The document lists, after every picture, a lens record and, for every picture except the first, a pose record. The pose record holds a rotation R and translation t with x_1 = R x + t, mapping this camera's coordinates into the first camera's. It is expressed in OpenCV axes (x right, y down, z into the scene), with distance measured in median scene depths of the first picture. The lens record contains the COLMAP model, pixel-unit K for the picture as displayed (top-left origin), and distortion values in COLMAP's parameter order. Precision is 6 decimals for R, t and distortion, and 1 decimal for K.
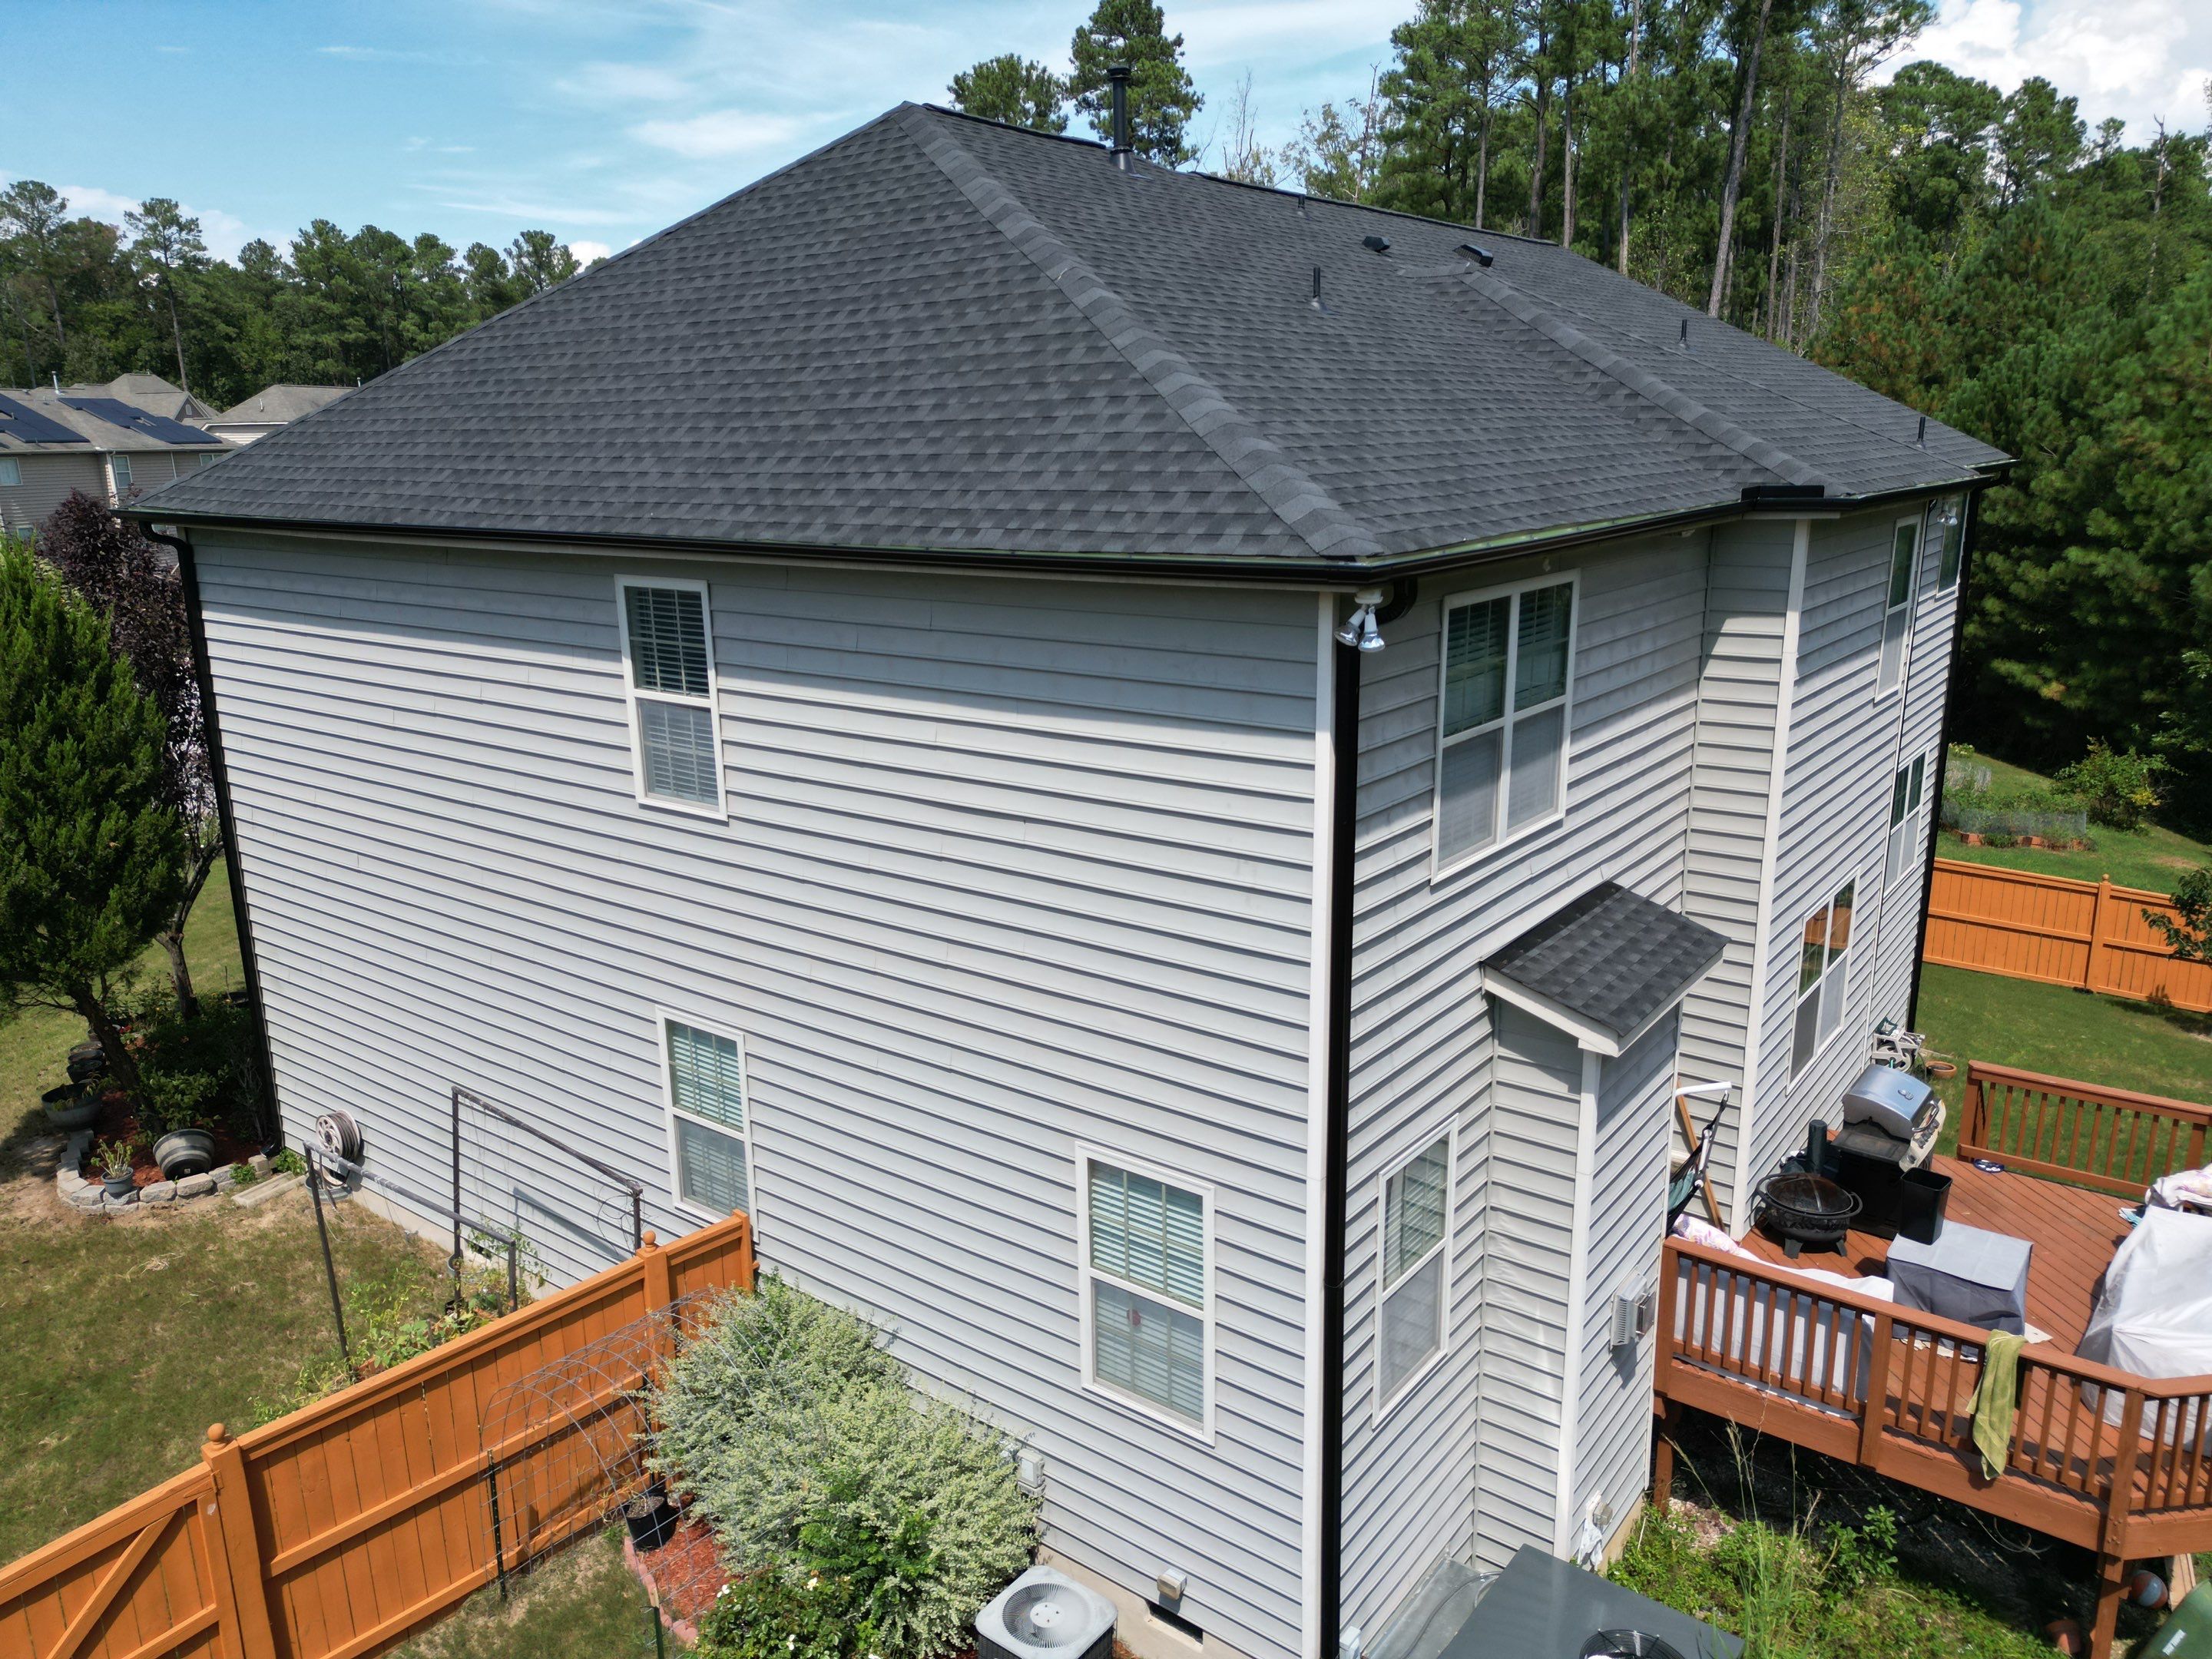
lens RADIAL K [[1563.3, 0, 1113.4], [0, 1563.3, 832.4], [0, 0, 1]] dist [0.052590, -0.040198]
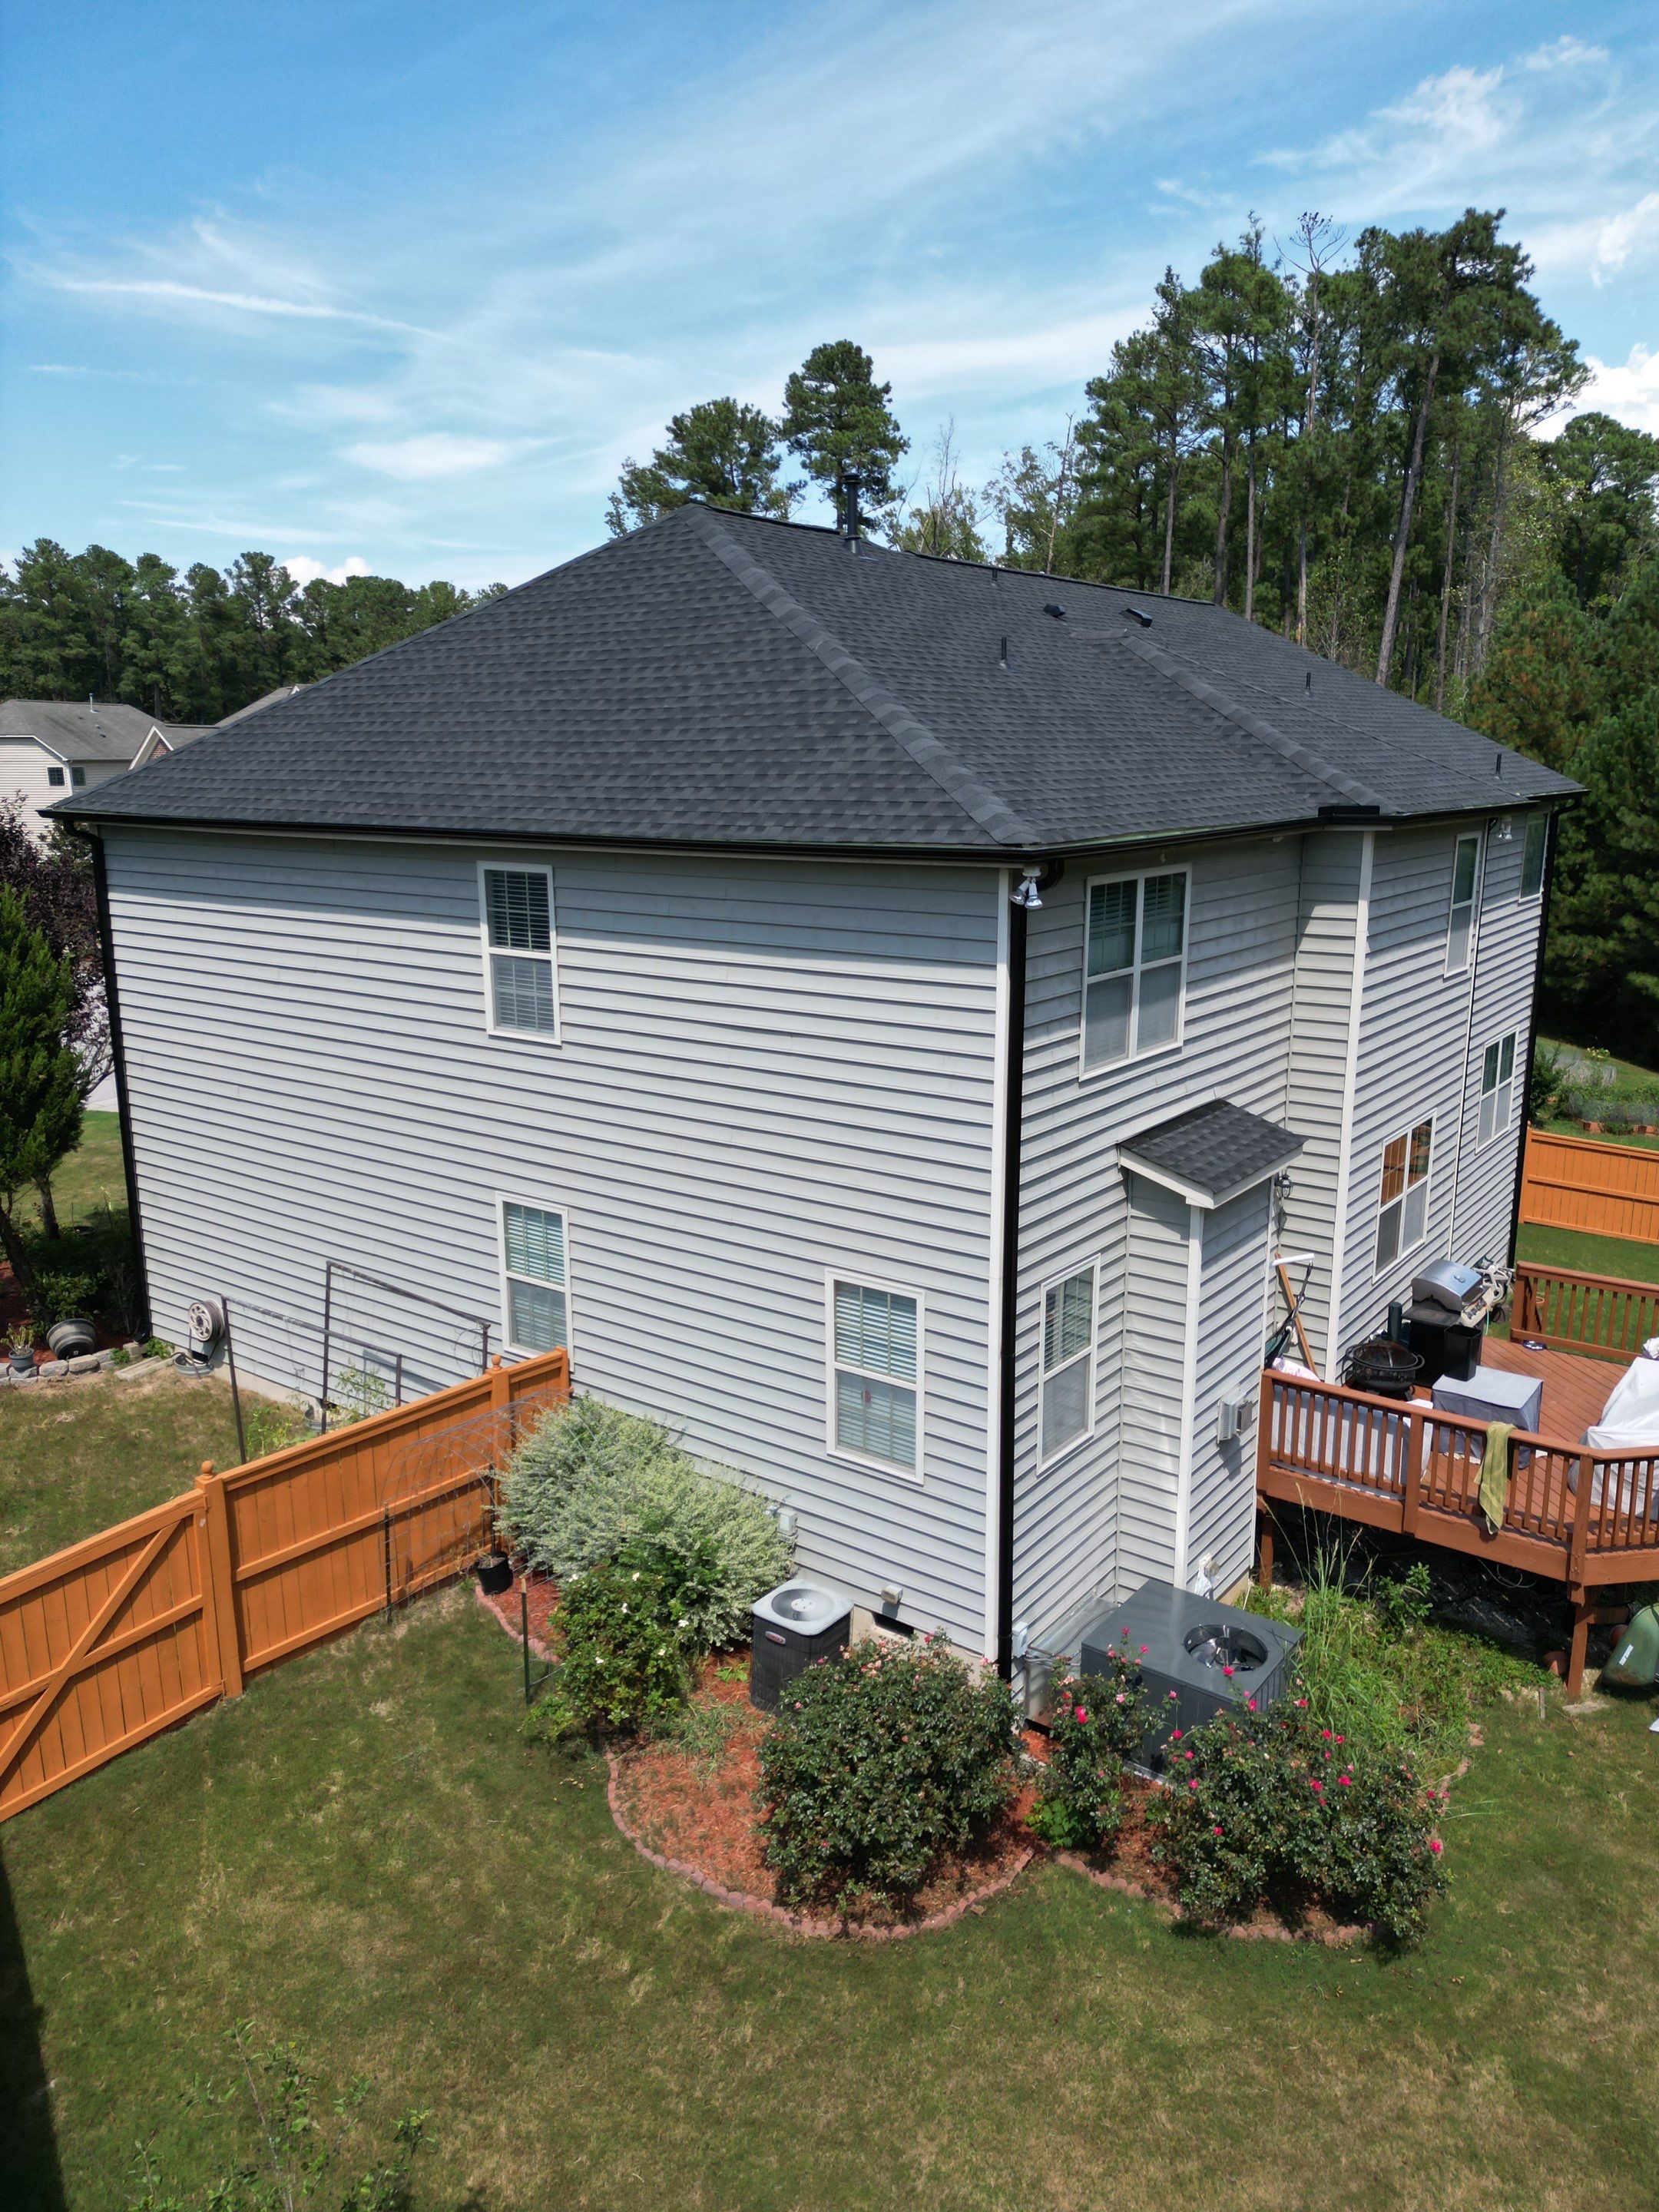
lens RADIAL K [[1563.3, 0, 843.4], [0, 1563.3, 1105.1], [0, 0, 1]] dist [0.052590, -0.040198]
pose [[0.999782, 0.008082, 0.019244, -0.028604], [-0.007514, 0.999540, -0.029394, 0.075477], [-0.019473, 0.029243, 0.999383, -0.312594]]
